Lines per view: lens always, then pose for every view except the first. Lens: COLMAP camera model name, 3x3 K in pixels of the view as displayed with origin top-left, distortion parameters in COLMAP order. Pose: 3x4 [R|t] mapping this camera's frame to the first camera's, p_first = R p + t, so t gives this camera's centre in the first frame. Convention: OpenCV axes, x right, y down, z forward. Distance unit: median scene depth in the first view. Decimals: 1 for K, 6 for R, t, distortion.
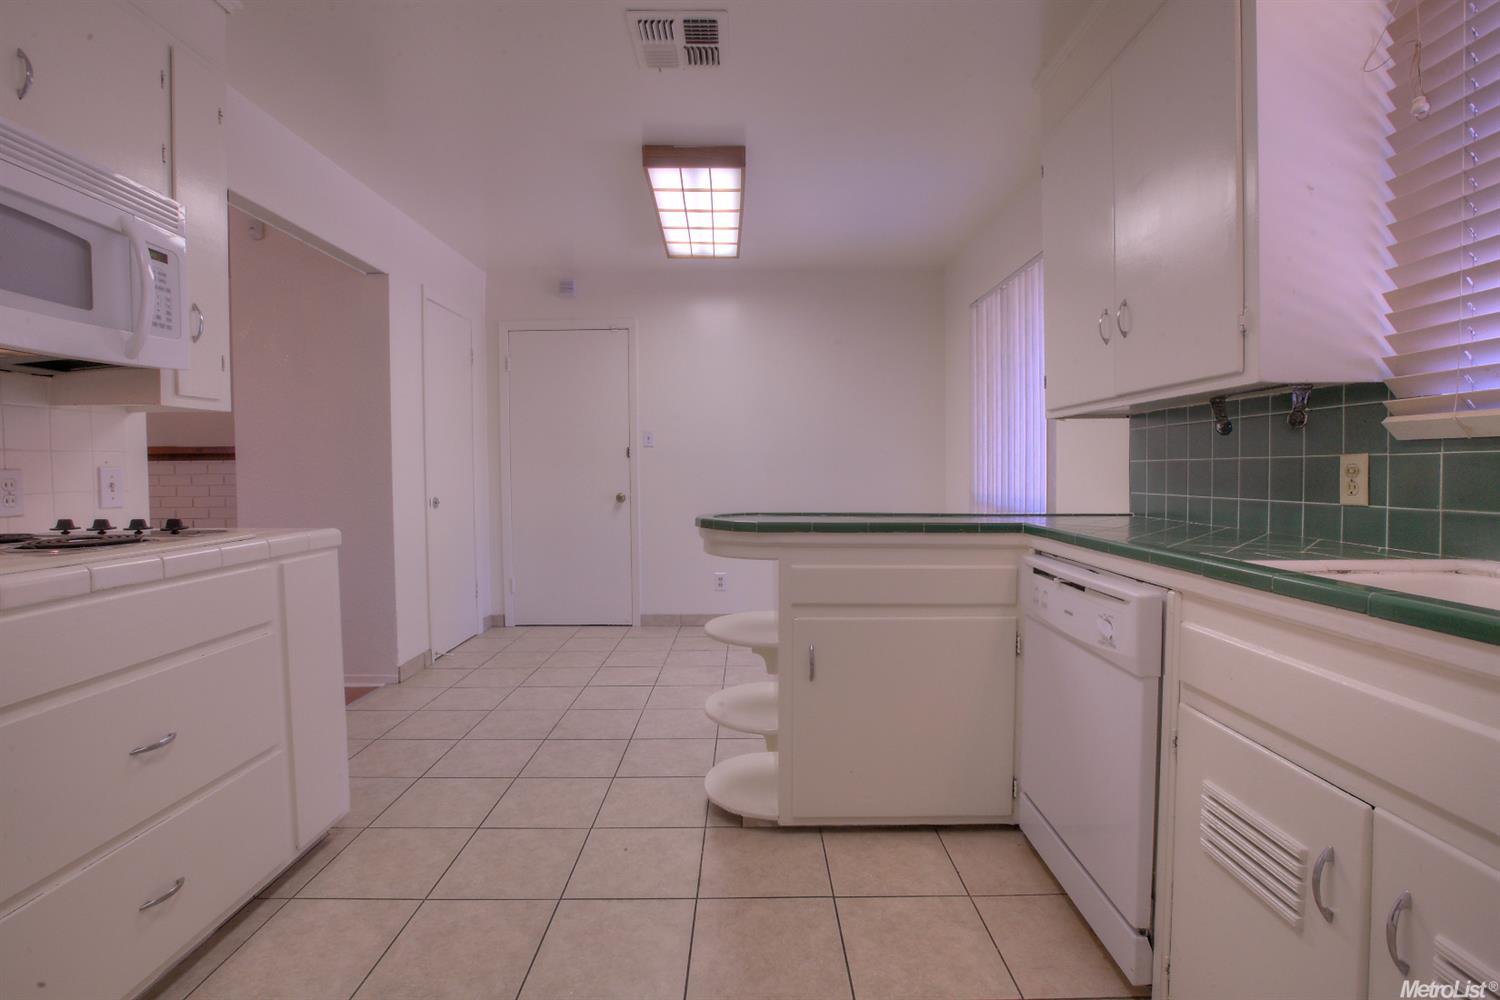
lens RADIAL K [[690.0, 0, 750.7], [0, 690.0, 491.1], [0, 0, 1]] dist [-0.009244, 0.005222]
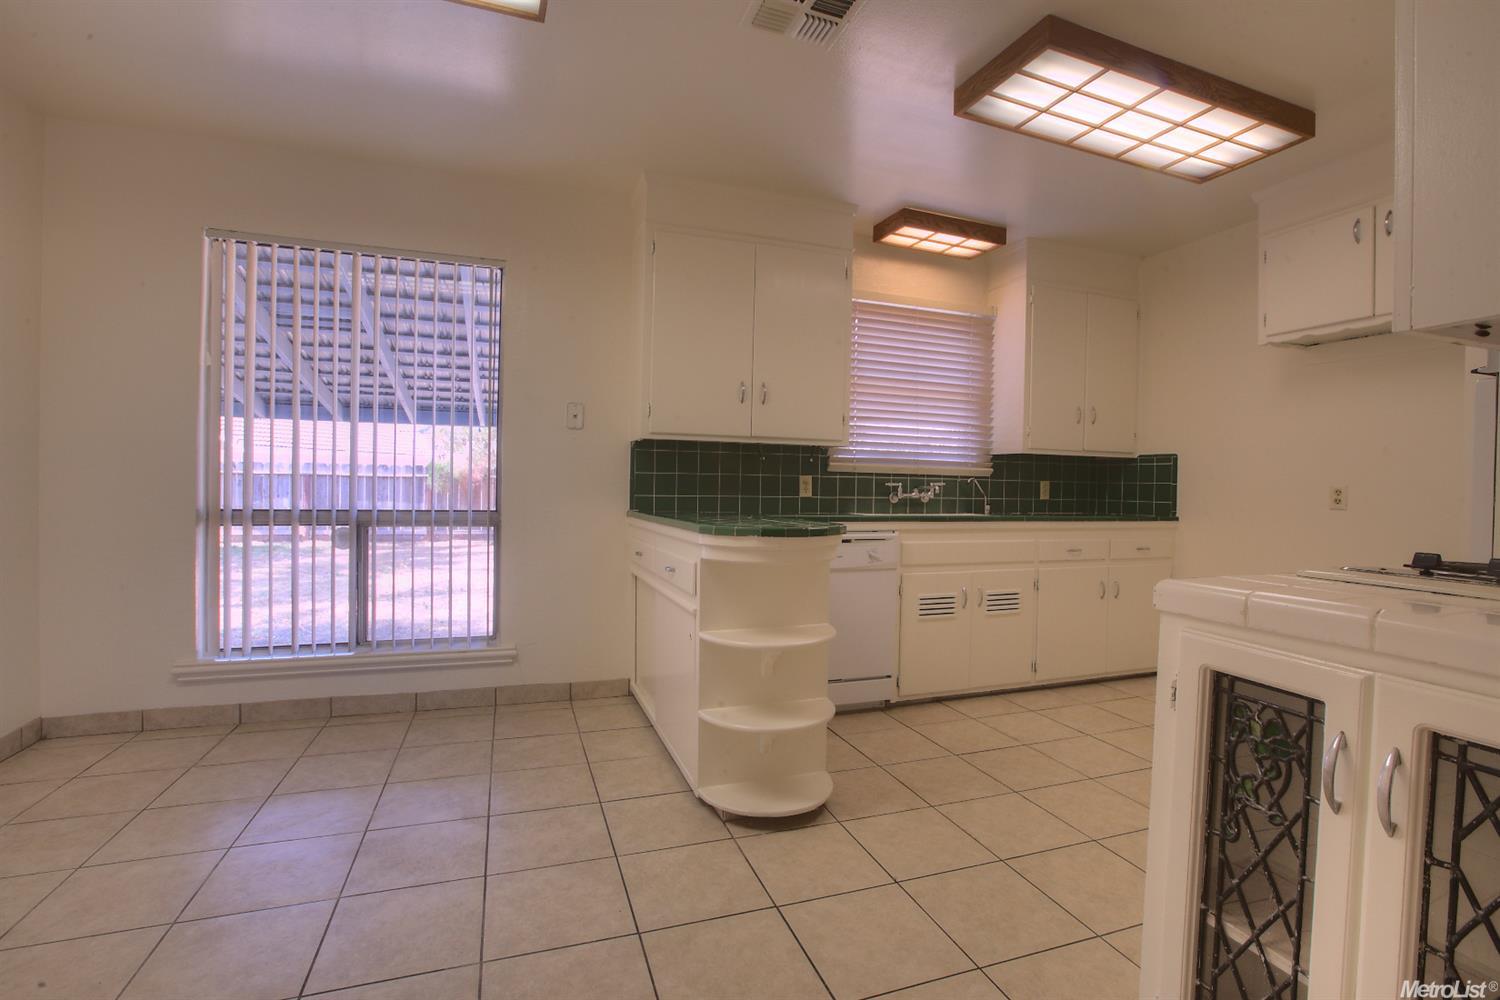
lens RADIAL K [[690.0, 0, 753.8], [0, 690.0, 503.5], [0, 0, 1]] dist [-0.009244, 0.005222]
pose [[-0.338663, -0.030965, 0.940398, -1.323308], [0.004048, 0.999401, 0.034366, -0.039470], [-0.940899, 0.015445, -0.338334, 1.964219]]
